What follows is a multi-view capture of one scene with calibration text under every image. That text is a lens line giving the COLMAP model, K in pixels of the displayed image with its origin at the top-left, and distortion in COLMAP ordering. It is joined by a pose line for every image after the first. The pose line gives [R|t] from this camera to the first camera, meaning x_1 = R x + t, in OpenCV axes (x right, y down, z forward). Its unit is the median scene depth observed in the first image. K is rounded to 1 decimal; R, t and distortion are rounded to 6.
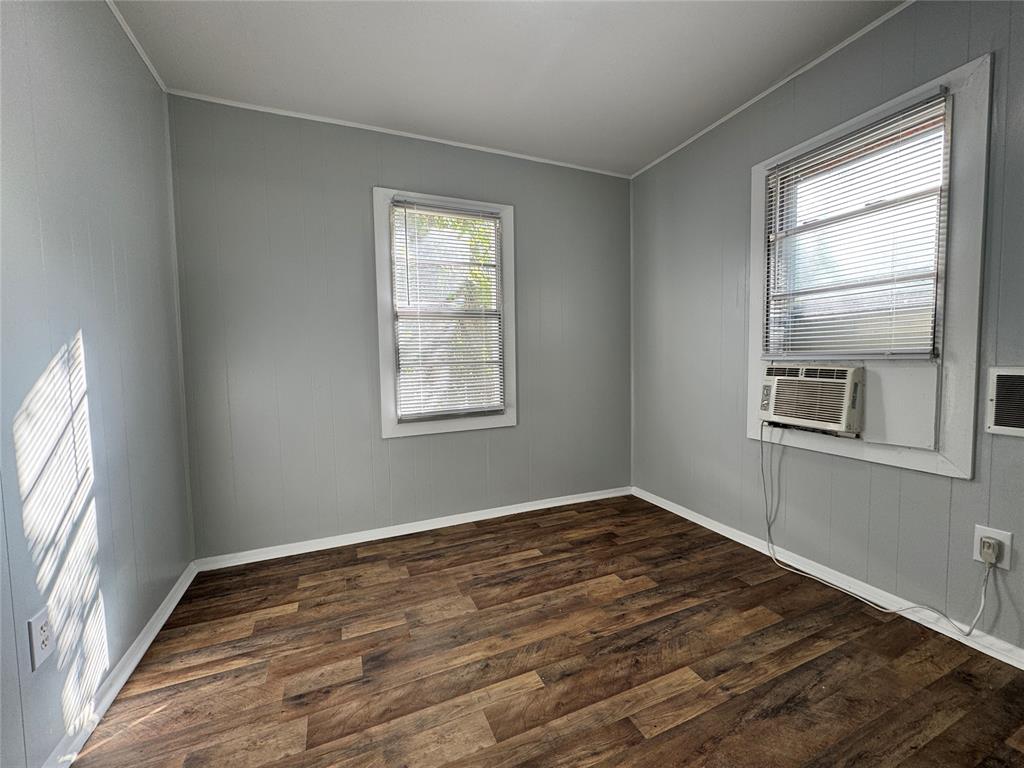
lens RADIAL K [[409.3, 0, 513.1], [0, 409.3, 382.1], [0, 0, 1]] dist [-0.000303, -0.000032]
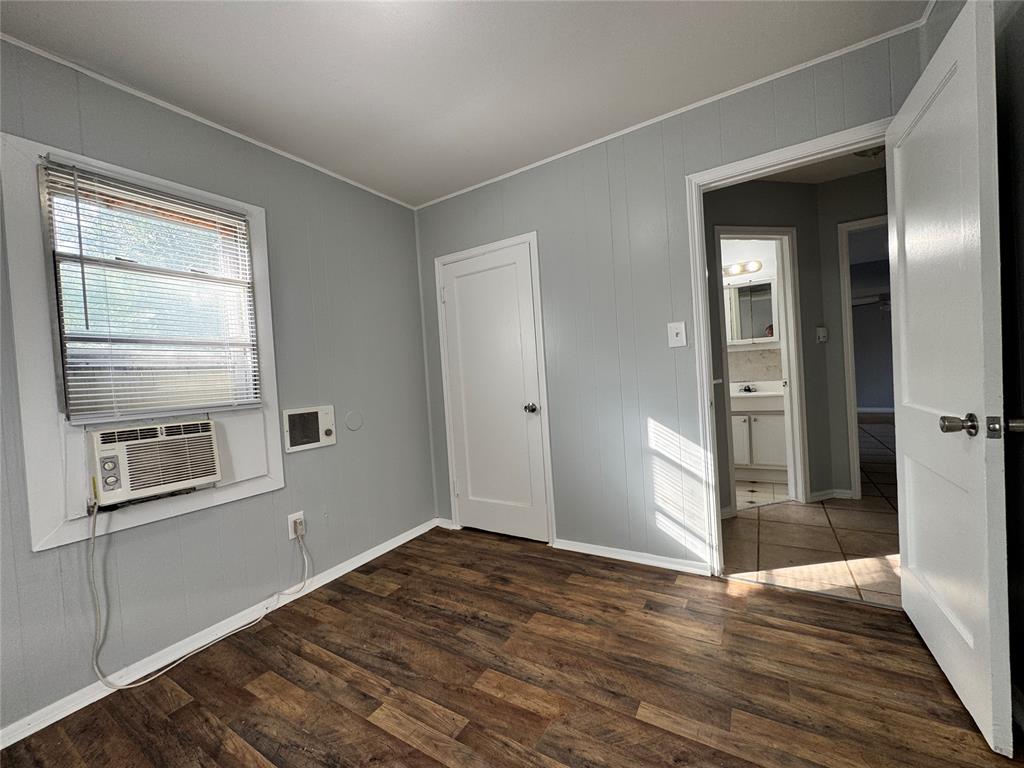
lens RADIAL K [[409.3, 0, 513.1], [0, 409.3, 382.1], [0, 0, 1]] dist [-0.000303, -0.000032]
pose [[-0.570581, 0.040002, 0.820266, -0.551113], [0.120914, 0.992020, 0.035730, -0.085347], [-0.812291, 0.119568, -0.570865, 1.074083]]
